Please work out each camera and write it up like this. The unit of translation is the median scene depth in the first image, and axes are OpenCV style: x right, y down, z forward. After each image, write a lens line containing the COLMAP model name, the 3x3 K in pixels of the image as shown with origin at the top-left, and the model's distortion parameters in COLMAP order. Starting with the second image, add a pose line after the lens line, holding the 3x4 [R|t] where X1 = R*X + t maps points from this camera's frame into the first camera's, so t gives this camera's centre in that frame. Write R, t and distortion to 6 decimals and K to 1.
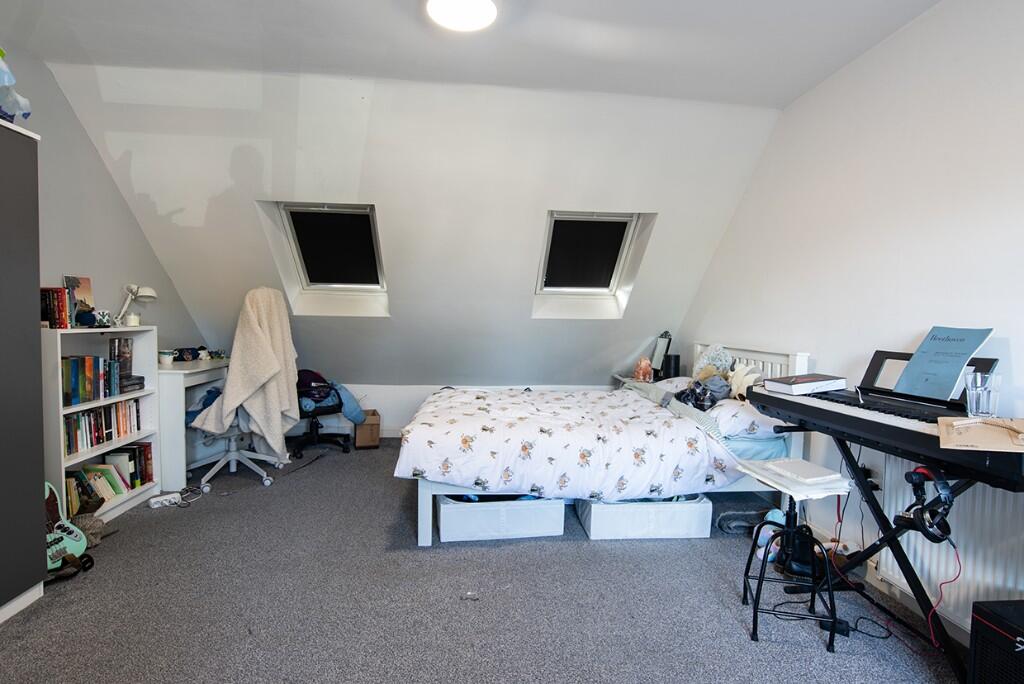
lens RADIAL K [[531.5, 0, 518.3], [0, 531.5, 343.3], [0, 0, 1]] dist [-0.058279, 0.032598]
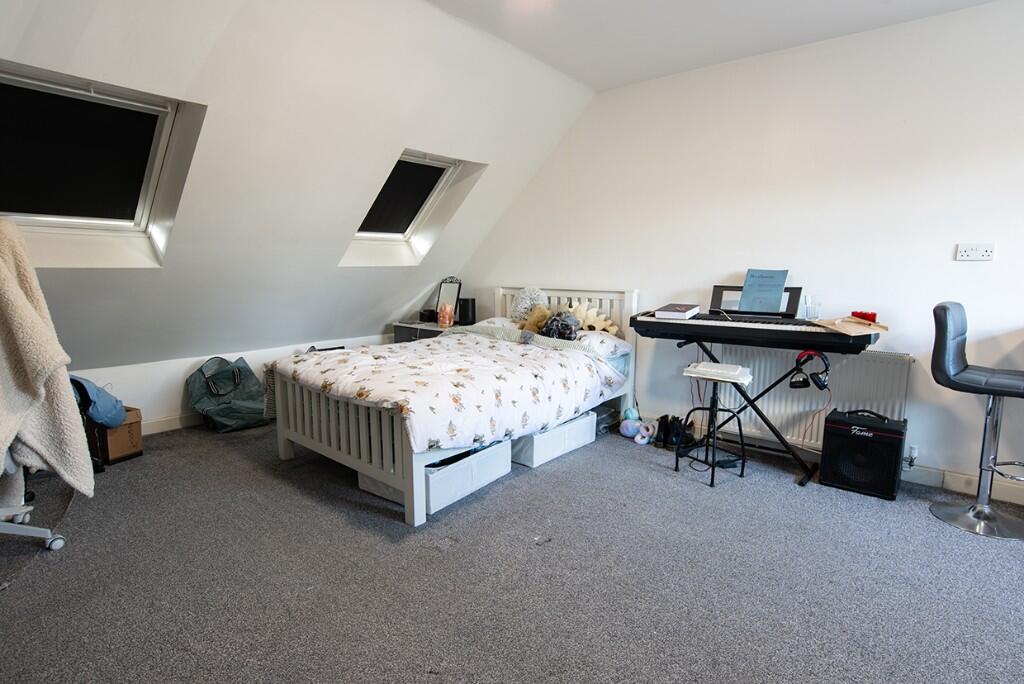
lens RADIAL K [[531.5, 0, 518.3], [0, 531.5, 343.3], [0, 0, 1]] dist [-0.058279, 0.032598]
pose [[0.696157, -0.113989, 0.708782, -0.639294], [0.040343, 0.991965, 0.119907, -0.020619], [-0.716755, -0.054880, 0.695162, 0.265066]]
